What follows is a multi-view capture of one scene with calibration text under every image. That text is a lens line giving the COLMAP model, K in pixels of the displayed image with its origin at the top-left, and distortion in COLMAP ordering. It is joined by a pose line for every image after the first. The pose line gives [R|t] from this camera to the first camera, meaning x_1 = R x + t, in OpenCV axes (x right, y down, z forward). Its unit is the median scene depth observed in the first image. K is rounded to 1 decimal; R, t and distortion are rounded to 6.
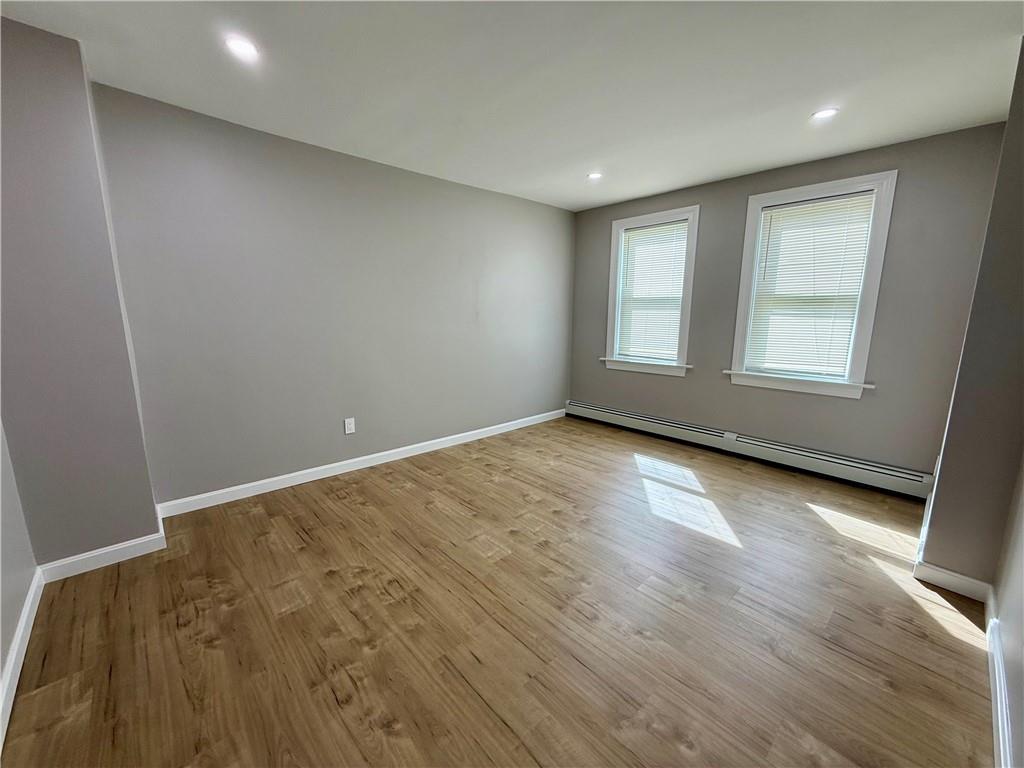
lens RADIAL K [[409.1, 0, 503.6], [0, 409.1, 385.1], [0, 0, 1]] dist [0.001505, -0.000072]
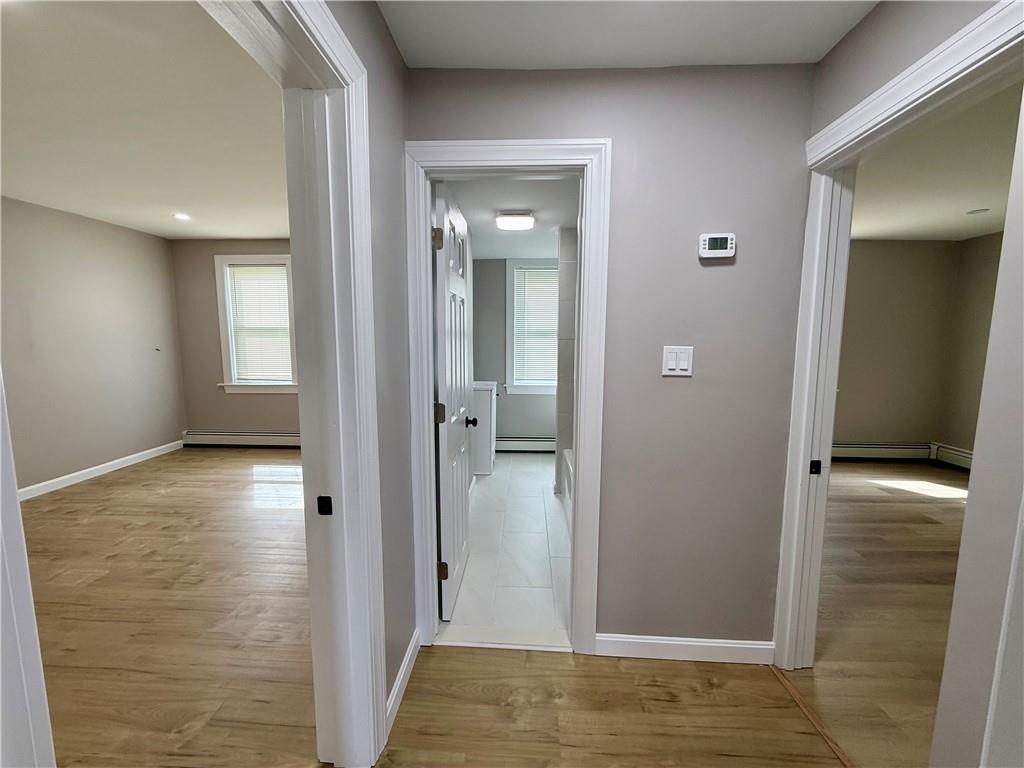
lens RADIAL K [[409.1, 0, 504.3], [0, 409.1, 386.4], [0, 0, 1]] dist [0.001505, -0.000072]
pose [[0.700856, -0.082340, 0.708534, 0.014476], [0.118858, 0.992909, -0.002182, 0.036247], [-0.703330, 0.085744, 0.705673, -0.303383]]
